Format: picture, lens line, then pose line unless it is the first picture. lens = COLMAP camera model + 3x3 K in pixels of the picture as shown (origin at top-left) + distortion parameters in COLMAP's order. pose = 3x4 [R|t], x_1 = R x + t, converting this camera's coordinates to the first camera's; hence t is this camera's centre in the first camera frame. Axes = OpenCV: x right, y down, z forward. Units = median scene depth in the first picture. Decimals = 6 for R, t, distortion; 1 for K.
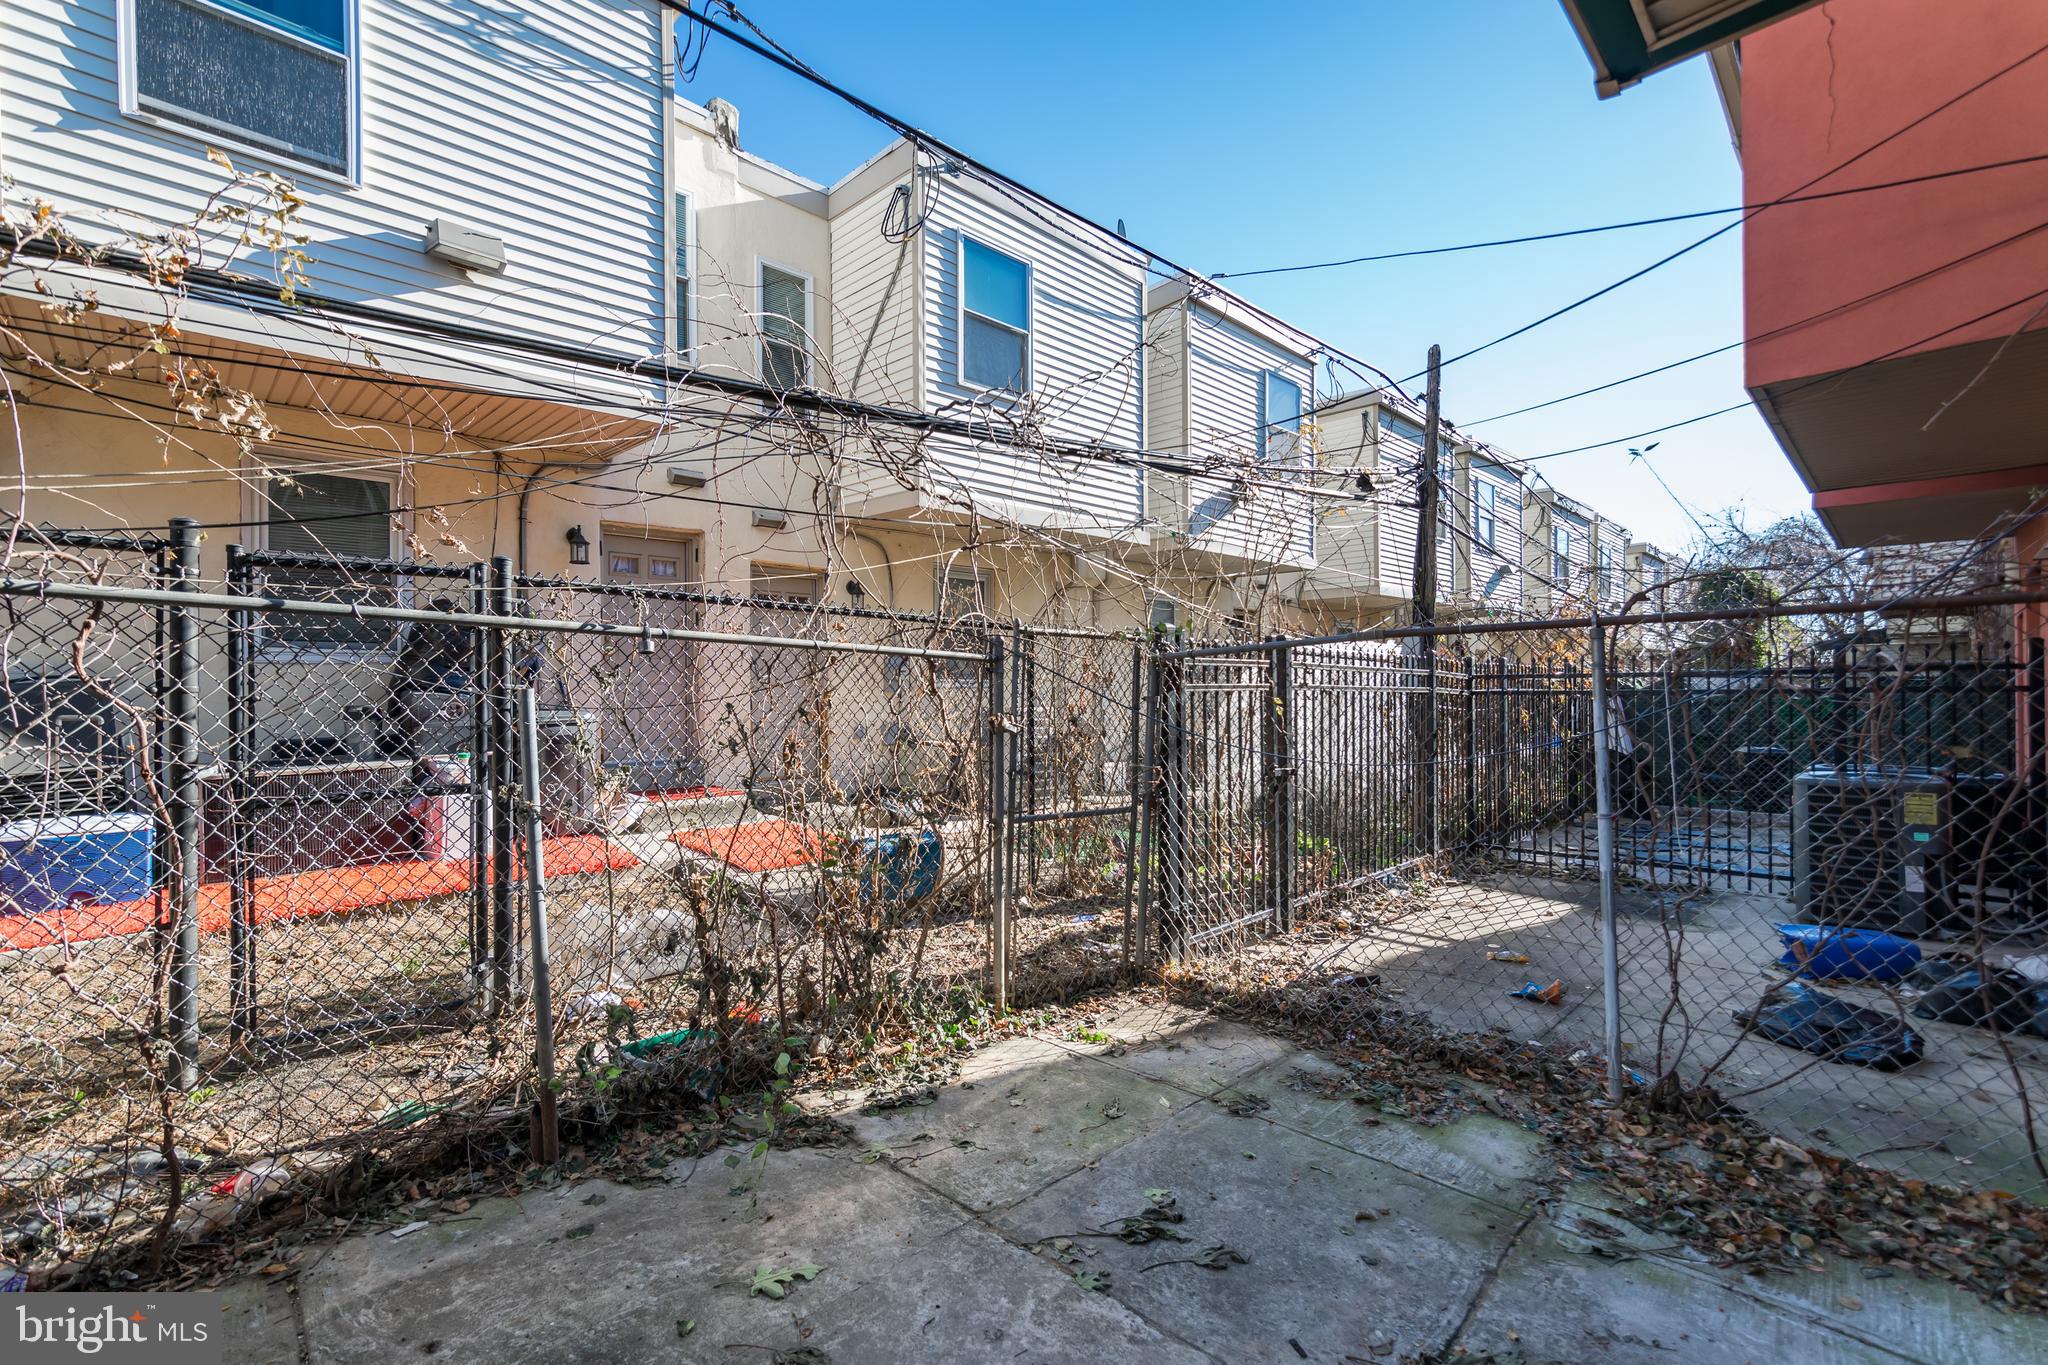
lens RADIAL K [[913.9, 0, 1038.6], [0, 913.9, 649.4], [0, 0, 1]] dist [0.001129, 0.000274]
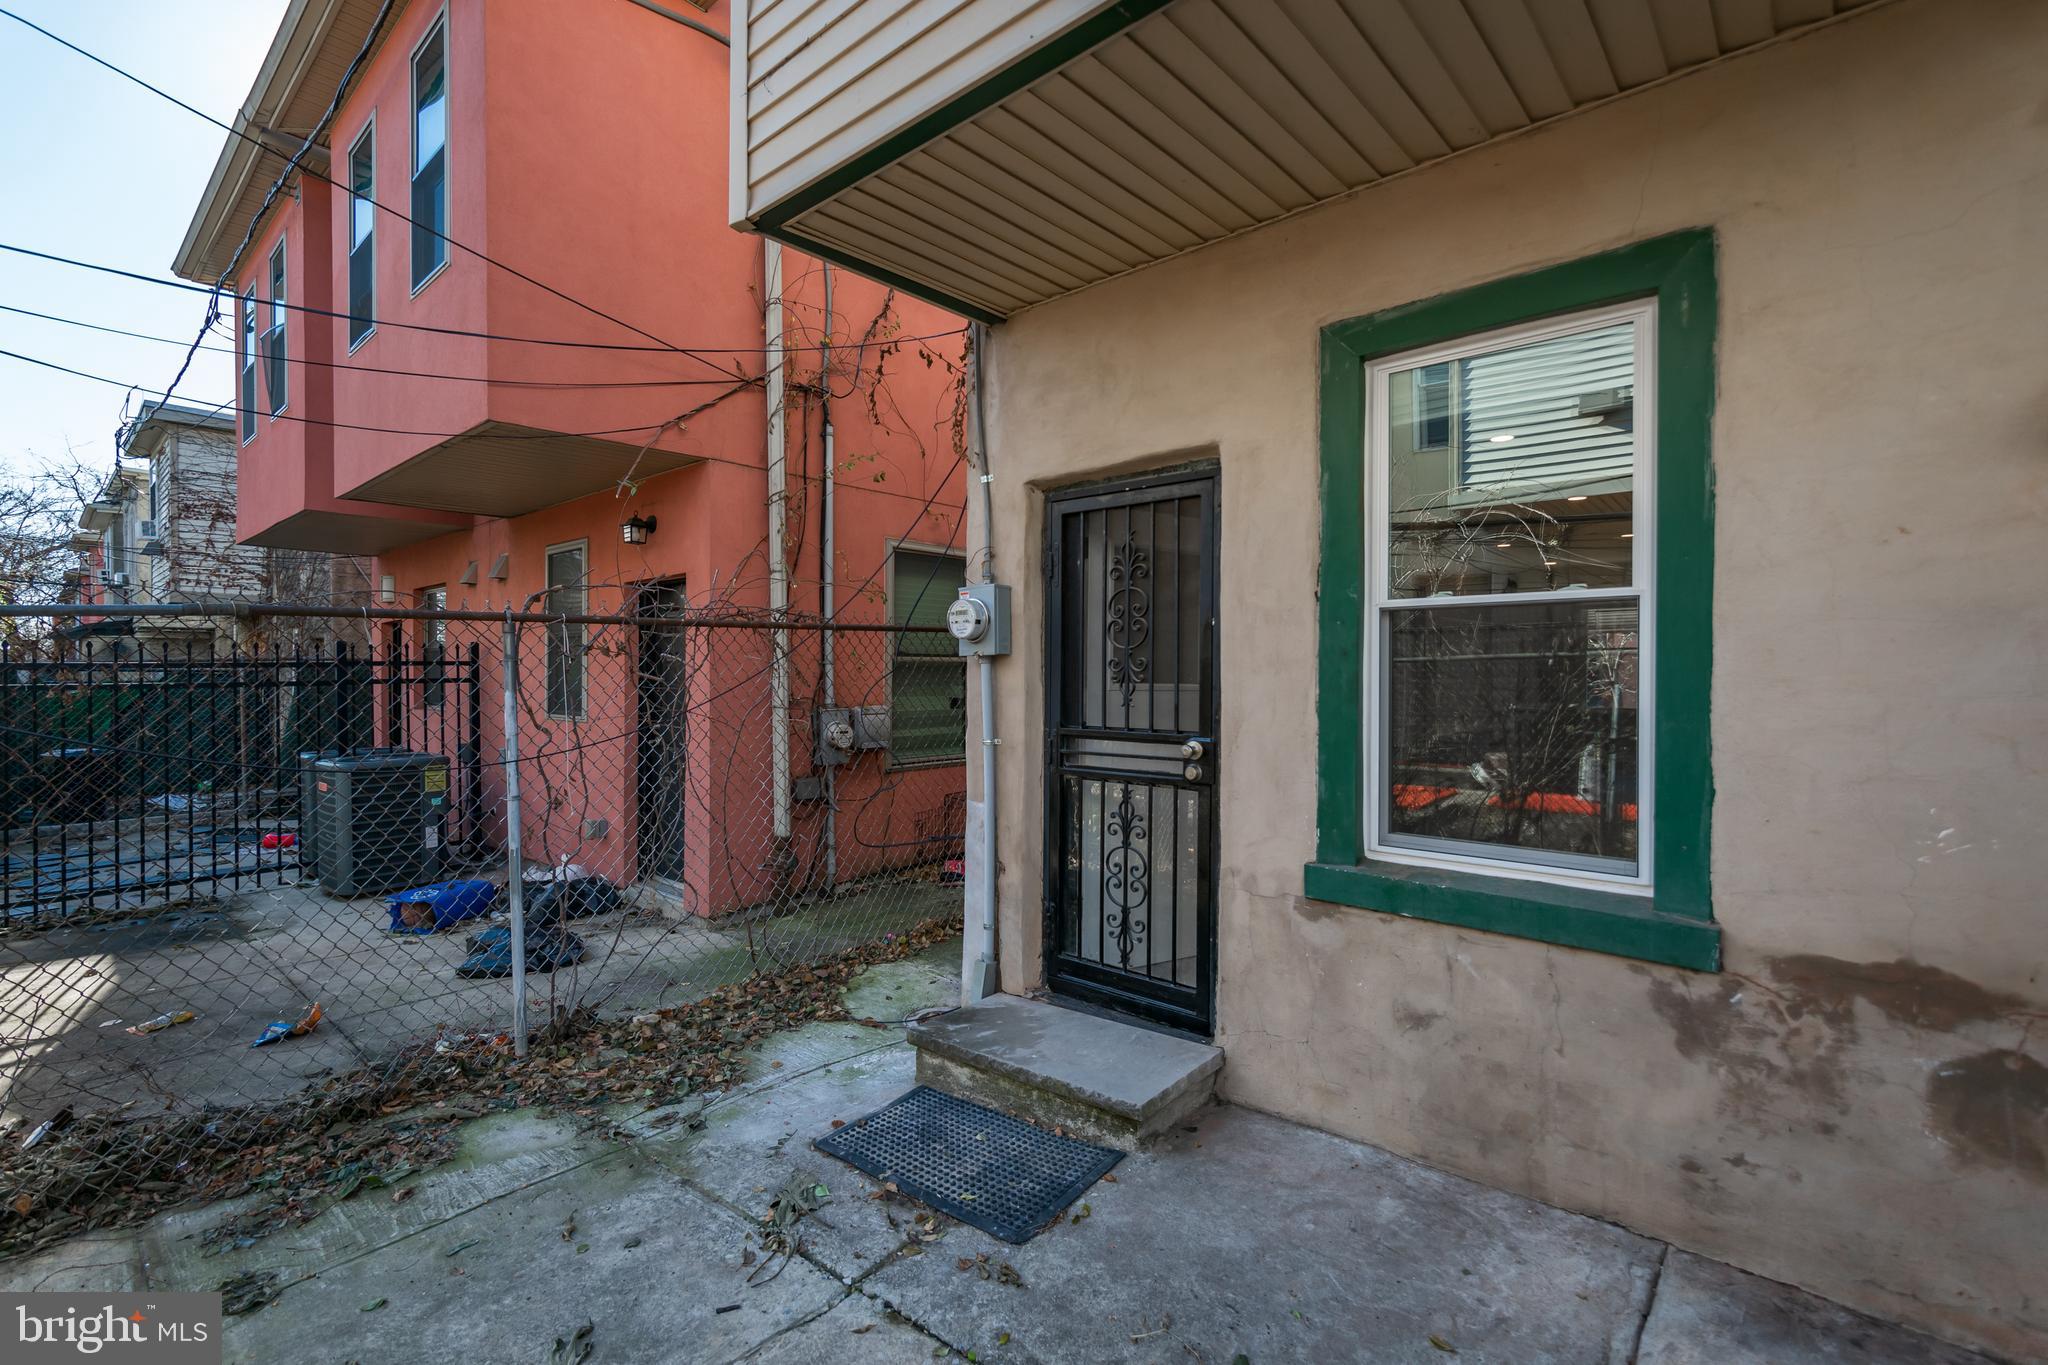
lens RADIAL K [[913.9, 0, 1038.6], [0, 913.9, 649.4], [0, 0, 1]] dist [0.001129, 0.000274]
pose [[-0.077947, 0.025732, 0.996625, -0.507316], [-0.033676, 0.999028, -0.028428, 0.016275], [-0.996389, -0.035779, -0.077005, 0.471734]]
